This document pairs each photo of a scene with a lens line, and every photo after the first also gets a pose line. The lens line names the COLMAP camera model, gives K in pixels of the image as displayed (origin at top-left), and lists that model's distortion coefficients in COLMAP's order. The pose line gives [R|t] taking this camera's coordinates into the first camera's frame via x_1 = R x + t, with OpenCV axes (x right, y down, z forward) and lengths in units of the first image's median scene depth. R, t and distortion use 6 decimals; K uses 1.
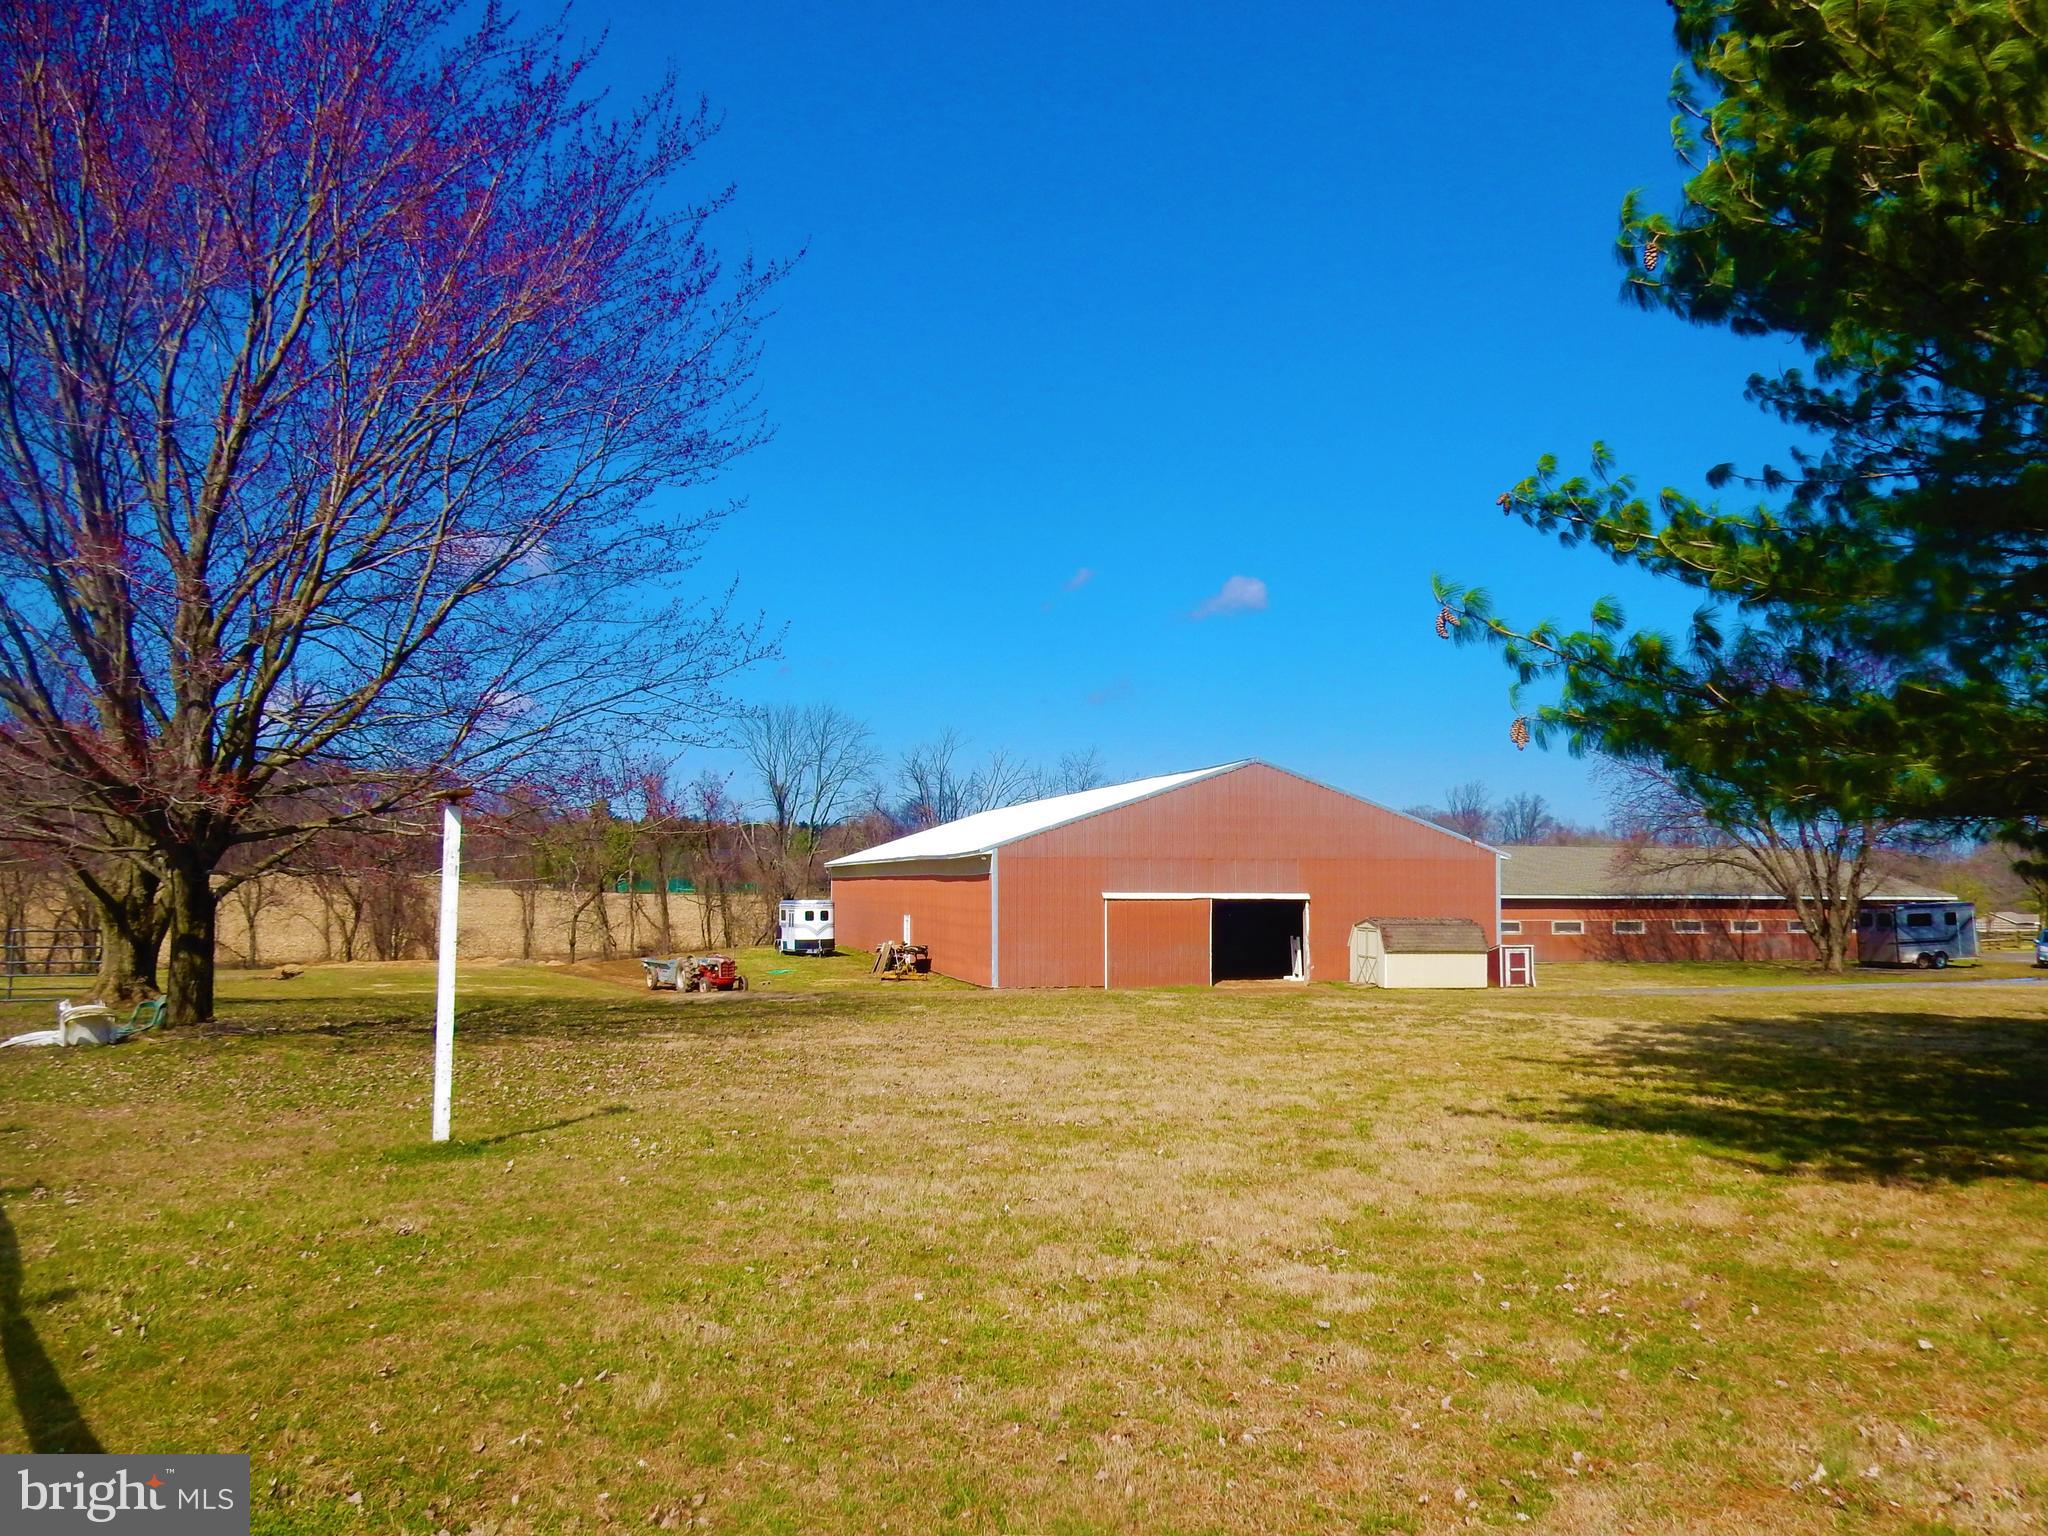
lens RADIAL K [[1501.9, 0, 1041.7], [0, 1501.9, 780.9], [0, 0, 1]] dist [0.003807, 0.001819]
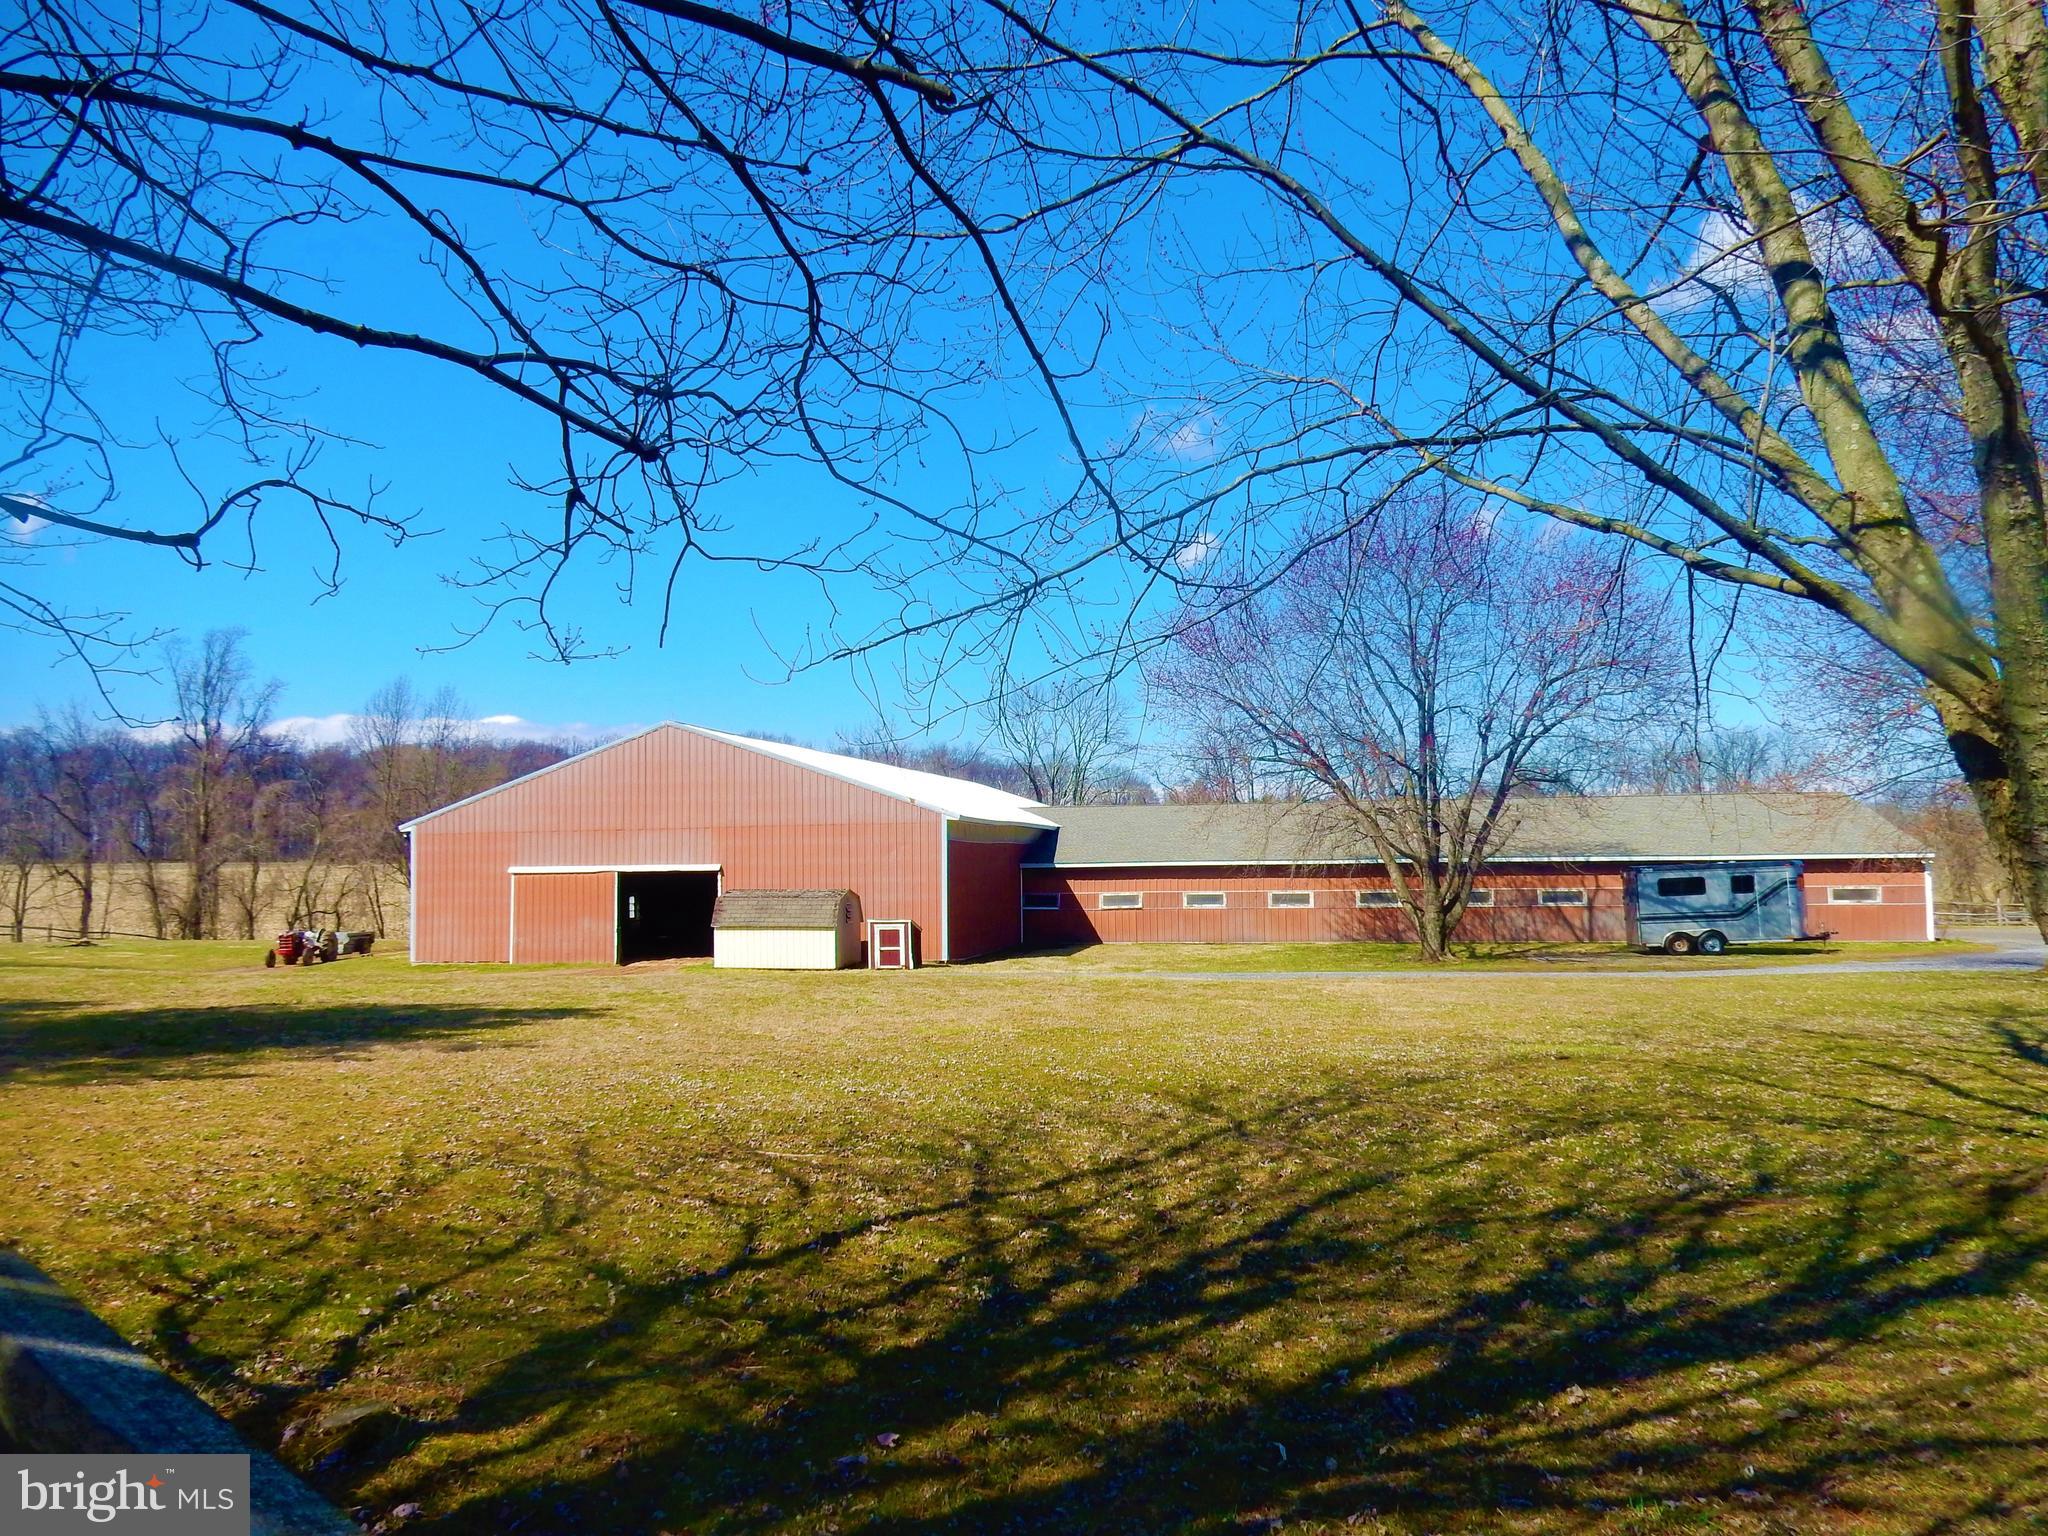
lens RADIAL K [[1501.9, 0, 1041.7], [0, 1501.9, 780.9], [0, 0, 1]] dist [0.003807, 0.001819]
pose [[0.909683, -0.039065, -0.413462, 0.609803], [0.045318, 0.998958, 0.005322, 0.023787], [0.412823, -0.023579, 0.910506, 0.211697]]
